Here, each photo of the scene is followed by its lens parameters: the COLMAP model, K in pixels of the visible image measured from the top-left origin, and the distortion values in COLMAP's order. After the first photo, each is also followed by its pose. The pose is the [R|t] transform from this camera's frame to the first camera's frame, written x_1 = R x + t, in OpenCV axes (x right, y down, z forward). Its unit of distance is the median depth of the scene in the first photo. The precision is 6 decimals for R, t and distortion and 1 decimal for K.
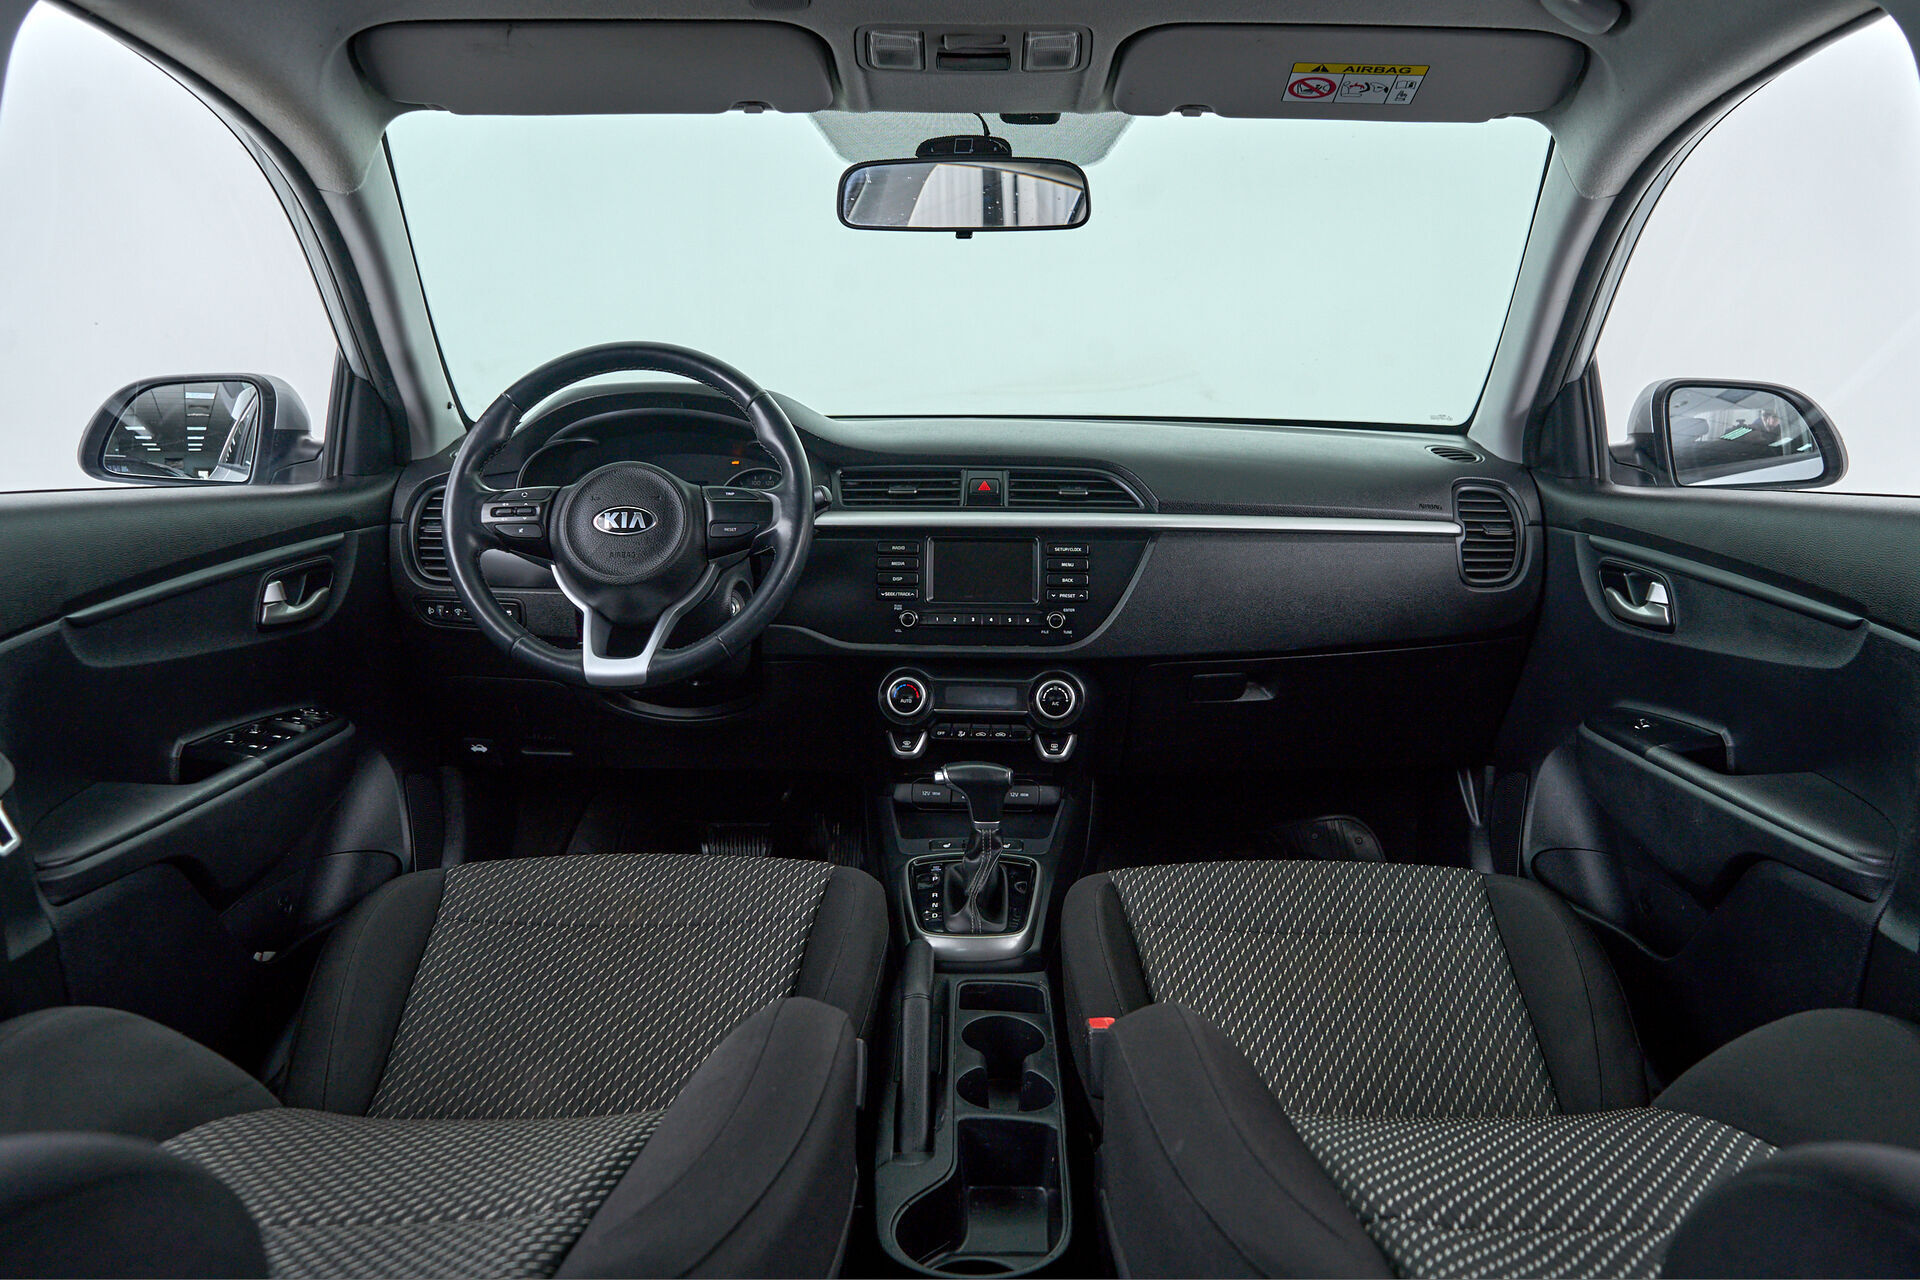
lens RADIAL K [[1577.3, 0, 996.9], [0, 1577.3, 619.0], [0, 0, 1]] dist [0.003866, 0.001128]
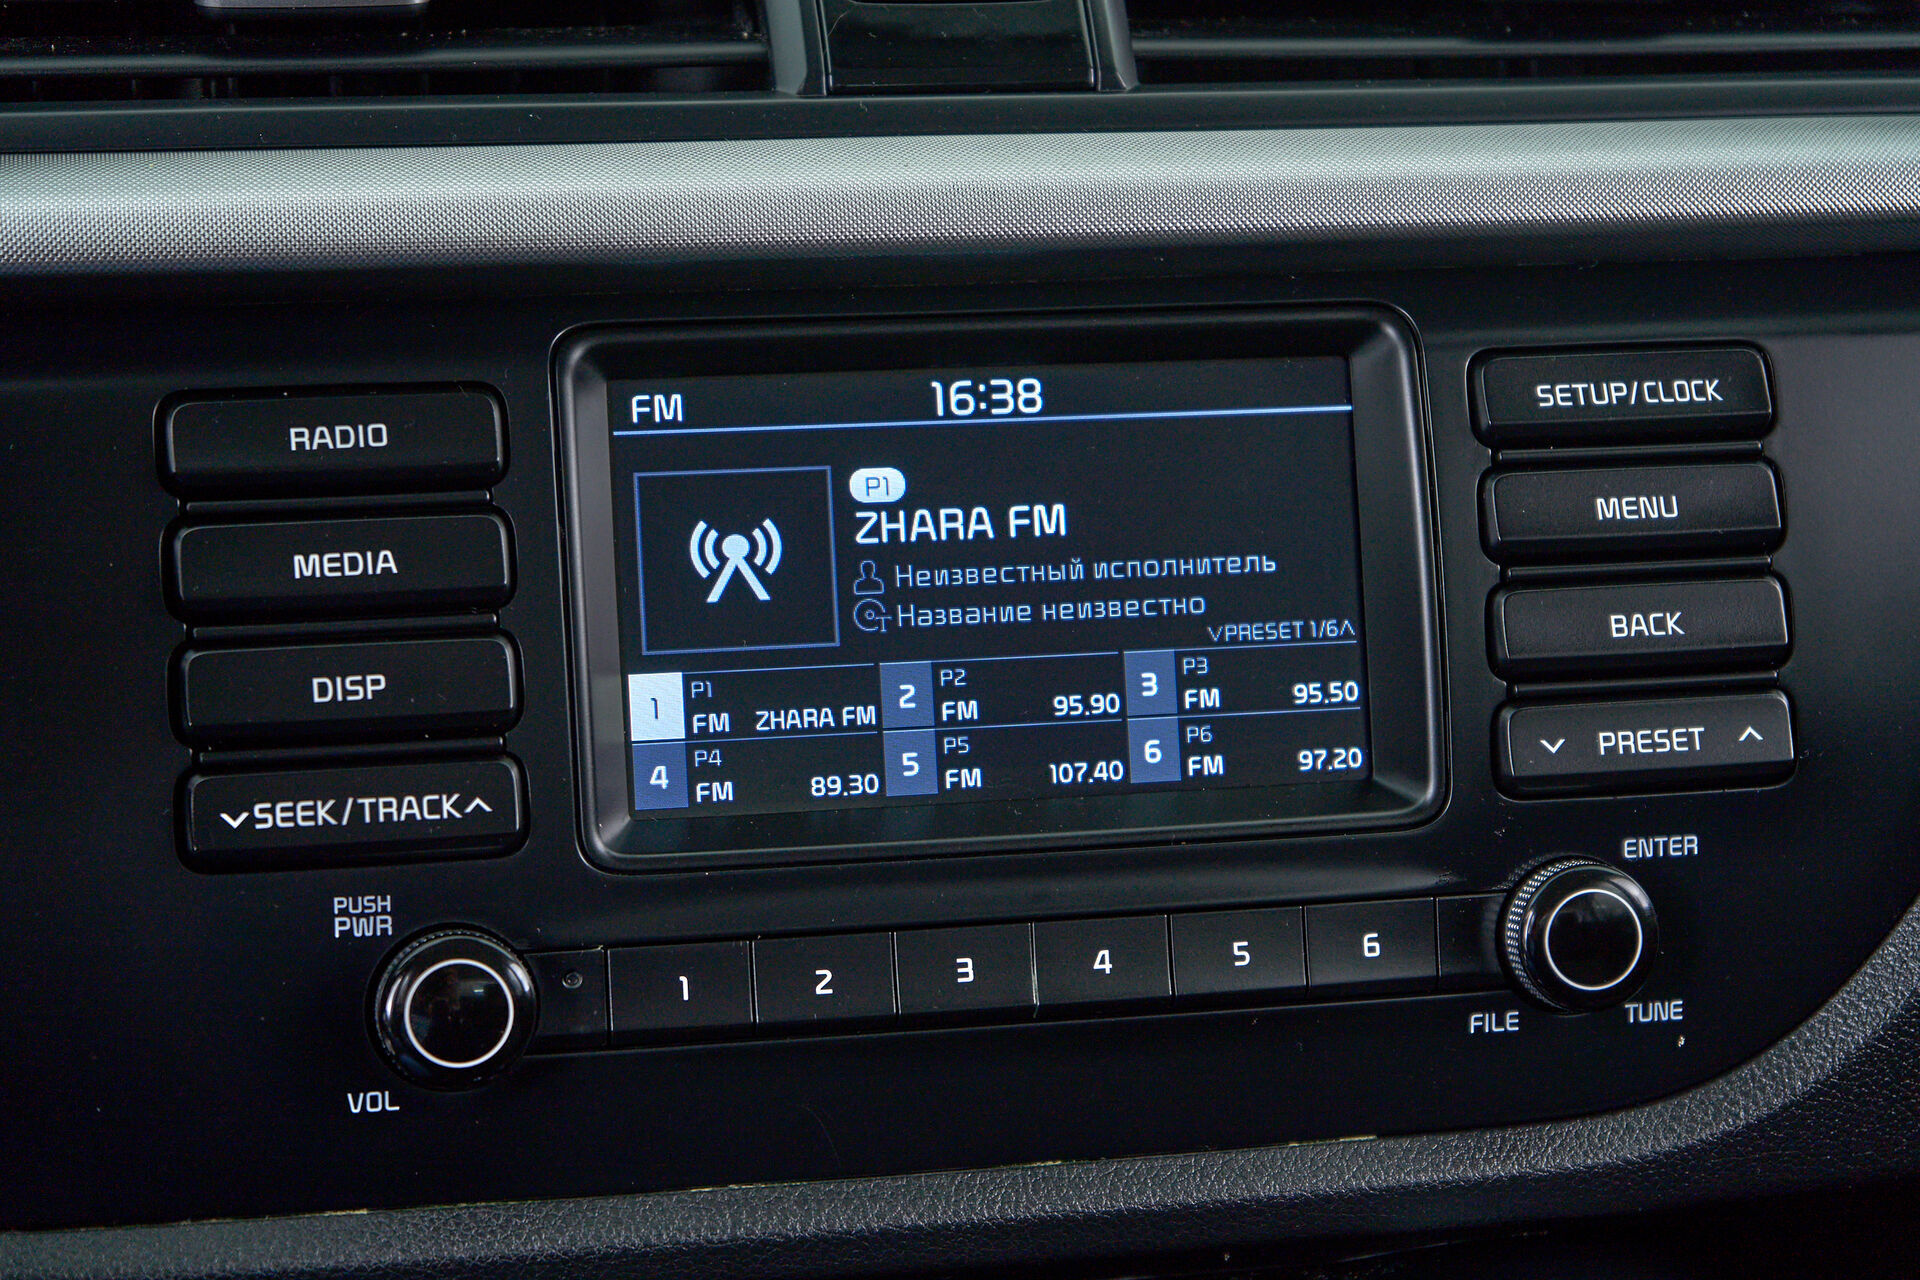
lens RADIAL K [[4128.6, 0, 1005.9], [0, 4128.6, 639.5], [0, 0, 1]] dist [0.059836, 0.318259]
pose [[0.966045, -0.055999, 0.252231, -0.095394], [0.055684, 0.998413, 0.008390, -0.029302], [-0.252300, 0.005941, 0.967631, 0.677576]]
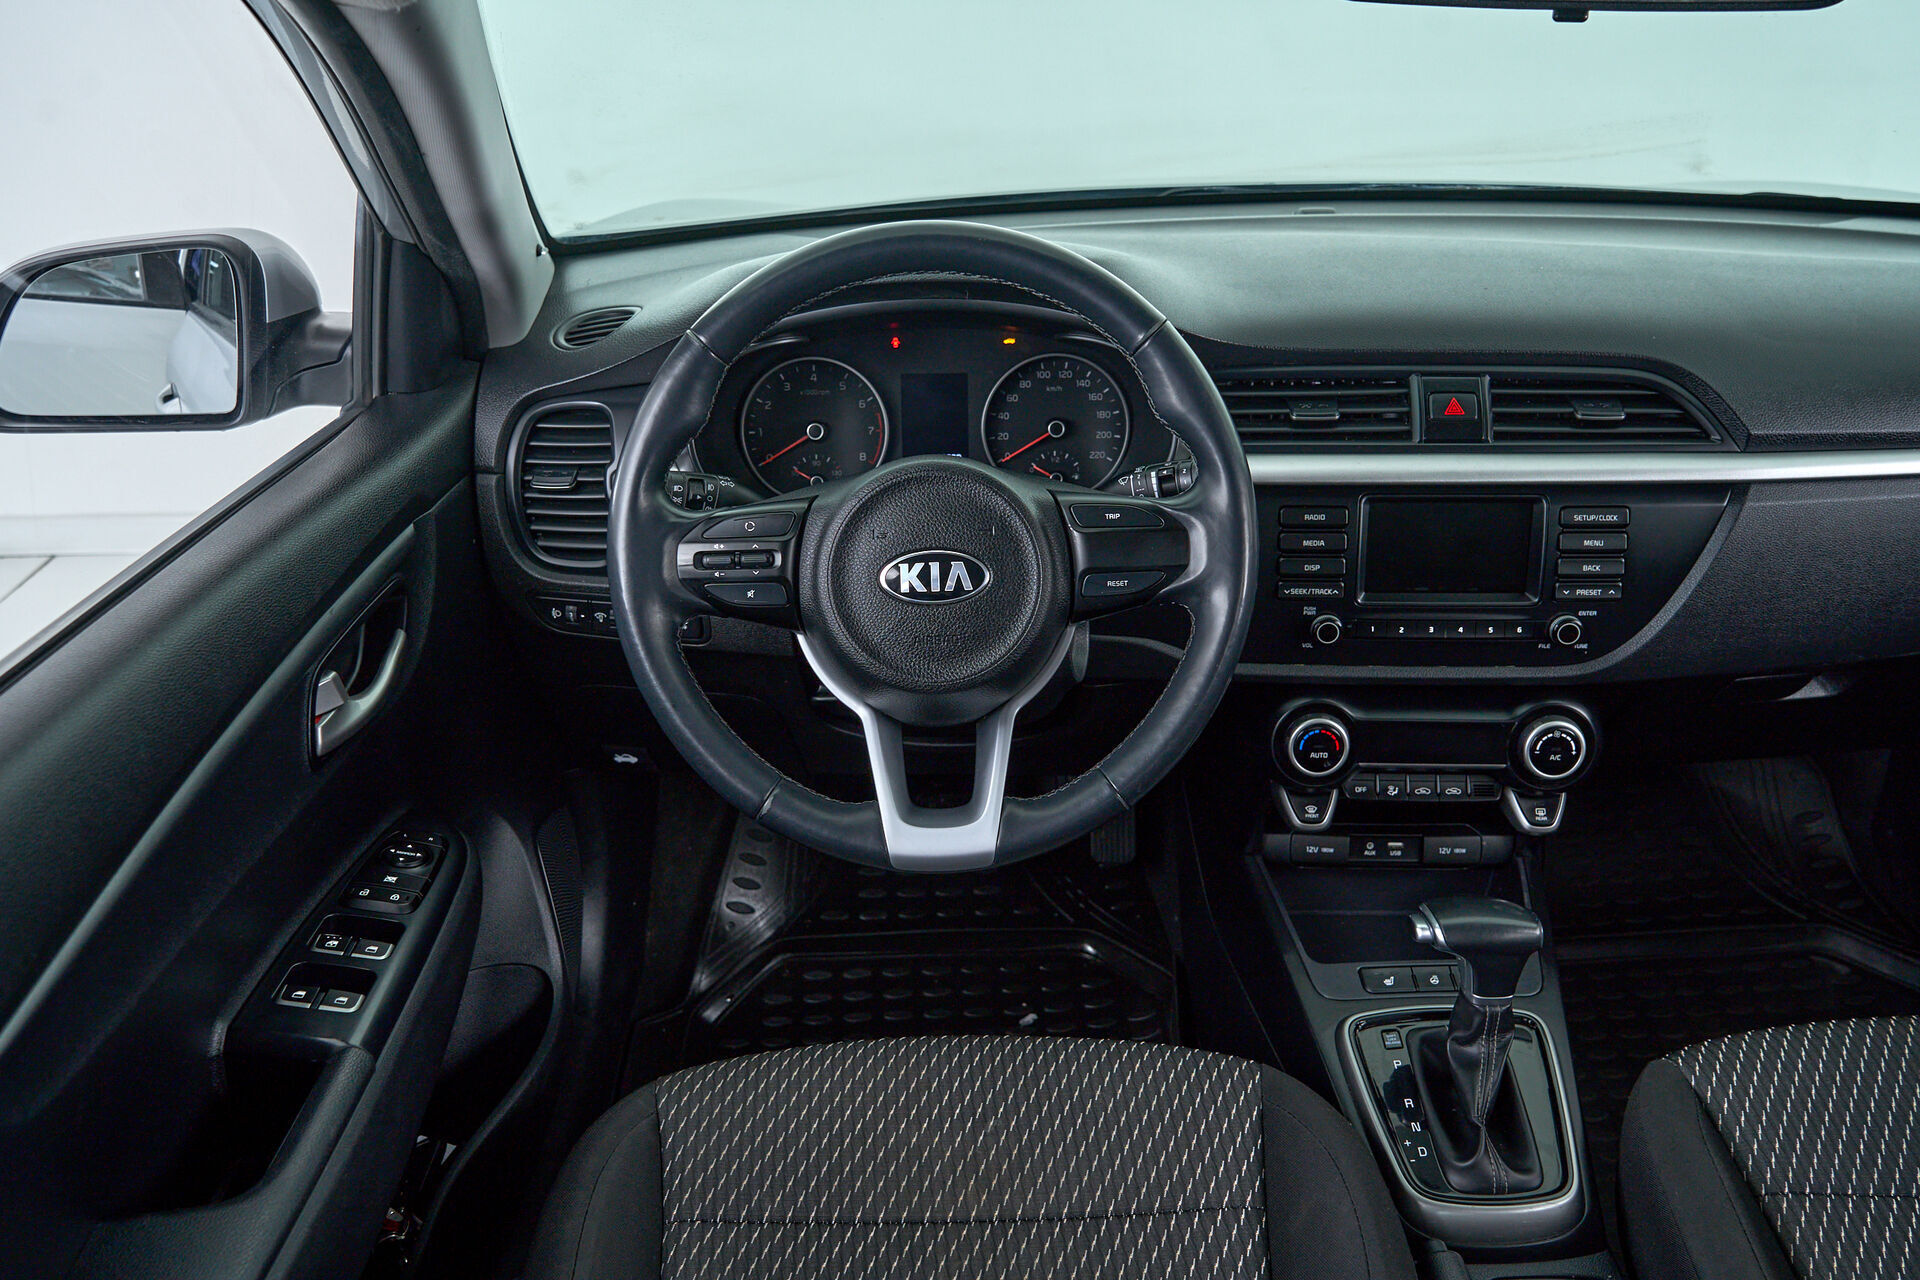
lens RADIAL K [[1573.8, 0, 960.0], [0, 1573.8, 640.0], [0, 0, 1]] dist [0.002284, 0.000250]
pose [[0.999837, -0.017408, -0.004877, -0.199674], [0.018074, 0.956480, 0.291237, -0.181575], [-0.000406, -0.291278, 0.956638, 0.404343]]
